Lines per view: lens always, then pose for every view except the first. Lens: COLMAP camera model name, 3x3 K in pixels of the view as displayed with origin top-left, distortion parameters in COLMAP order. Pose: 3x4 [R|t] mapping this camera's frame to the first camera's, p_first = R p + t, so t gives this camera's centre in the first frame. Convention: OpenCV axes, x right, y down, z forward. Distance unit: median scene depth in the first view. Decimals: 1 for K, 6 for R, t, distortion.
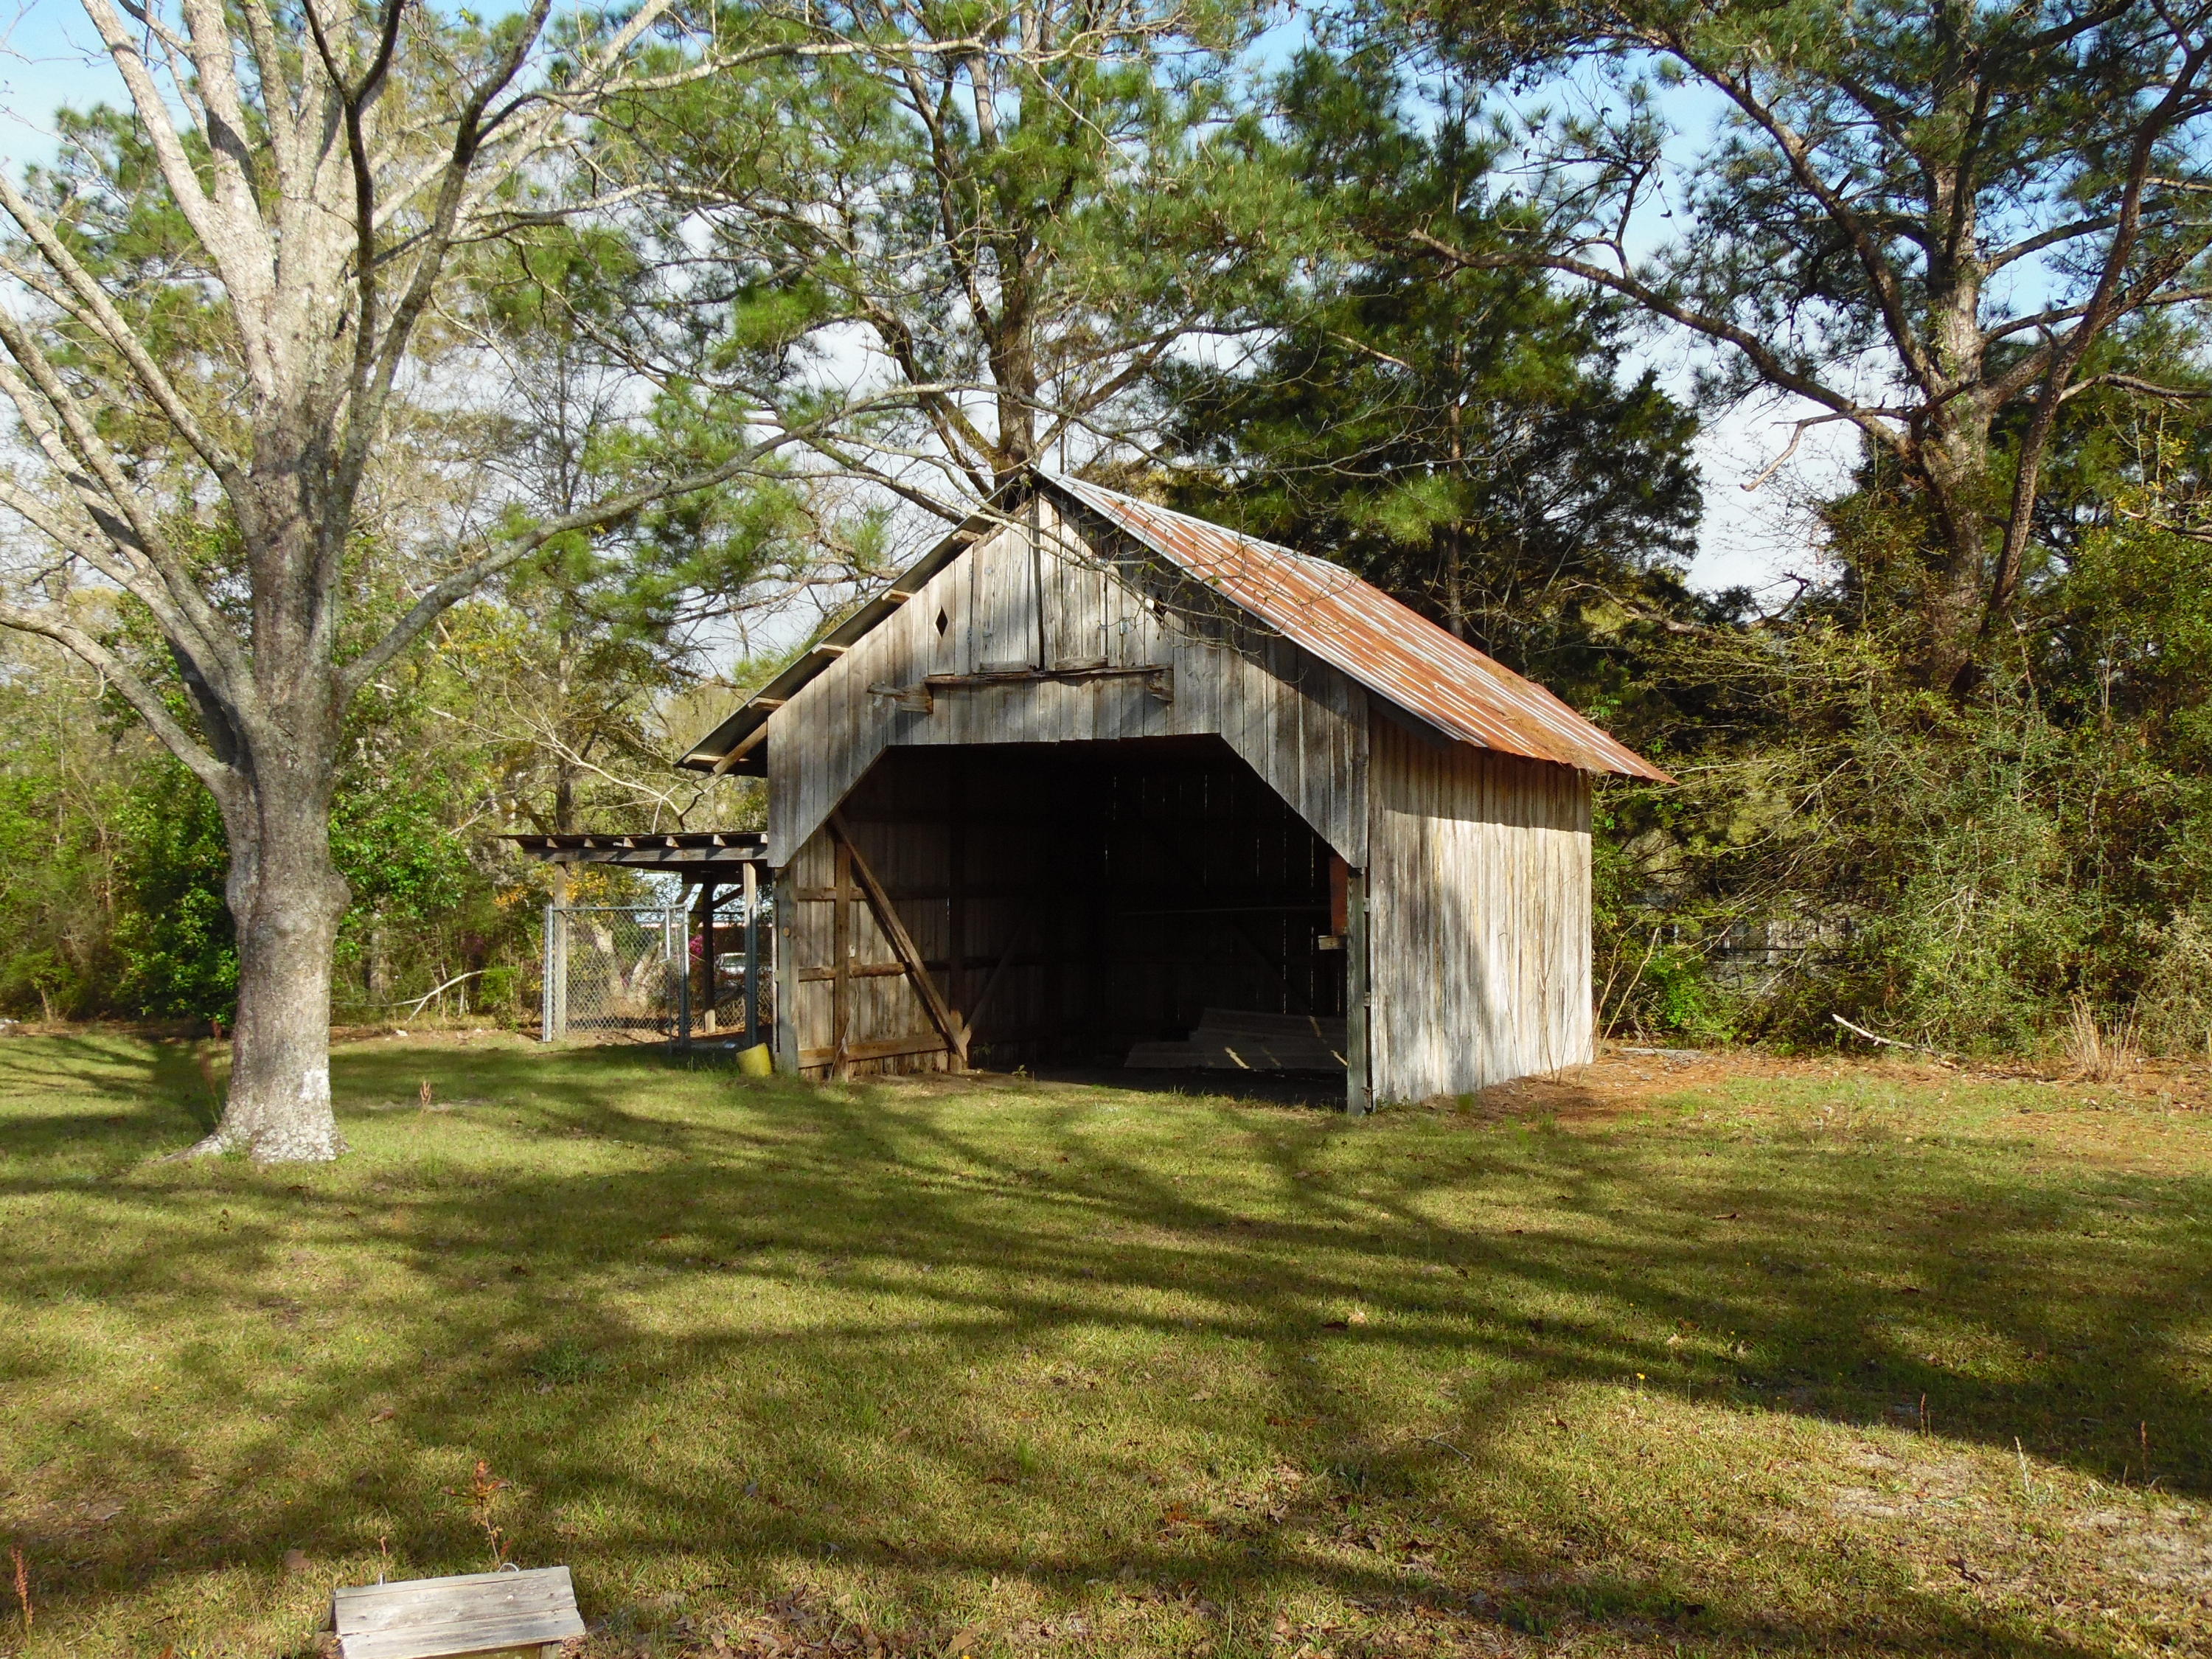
lens RADIAL K [[2342.9, 0, 1106.0], [0, 2342.9, 829.5], [0, 0, 1]] dist [0.015030, -0.003034]
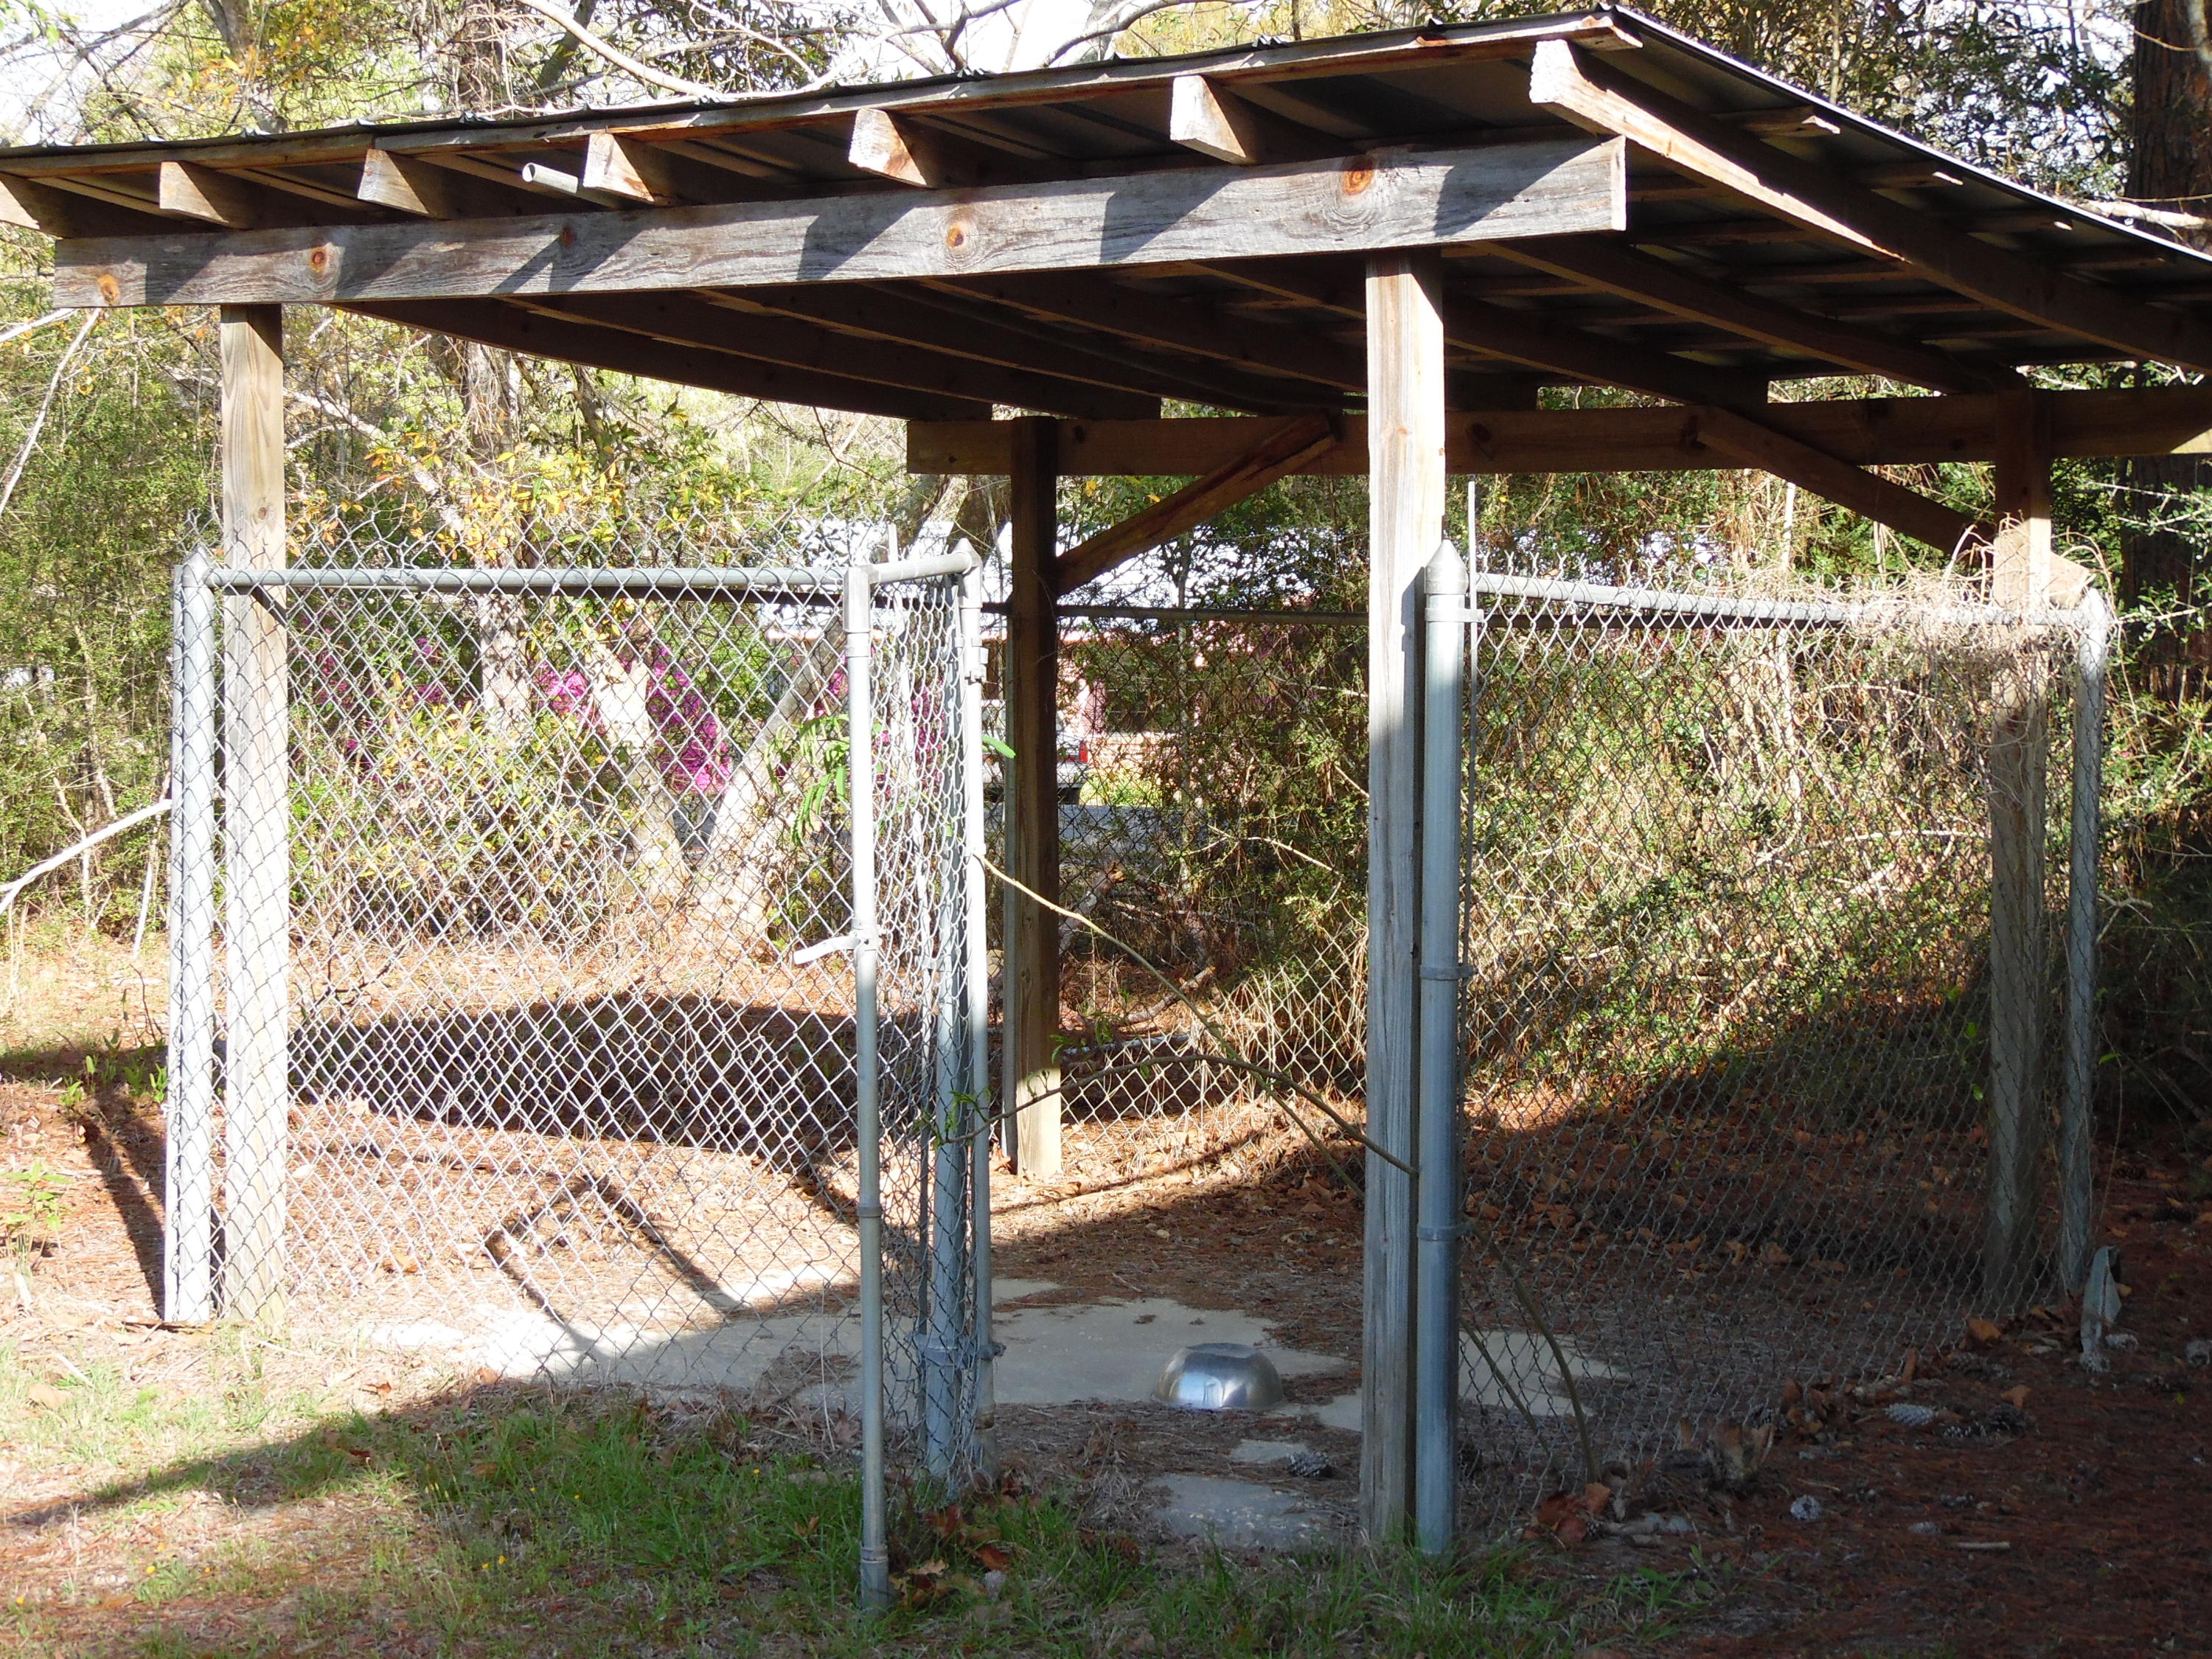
lens RADIAL K [[3866.3, 0, 1106.0], [0, 3866.3, 829.5], [0, 0, 1]] dist [0.028617, 0.059735]
pose [[0.993486, 0.024009, -0.111392, -0.137667], [-0.013866, 0.995759, 0.090954, 0.025931], [0.113104, -0.088817, 0.989606, 0.727188]]
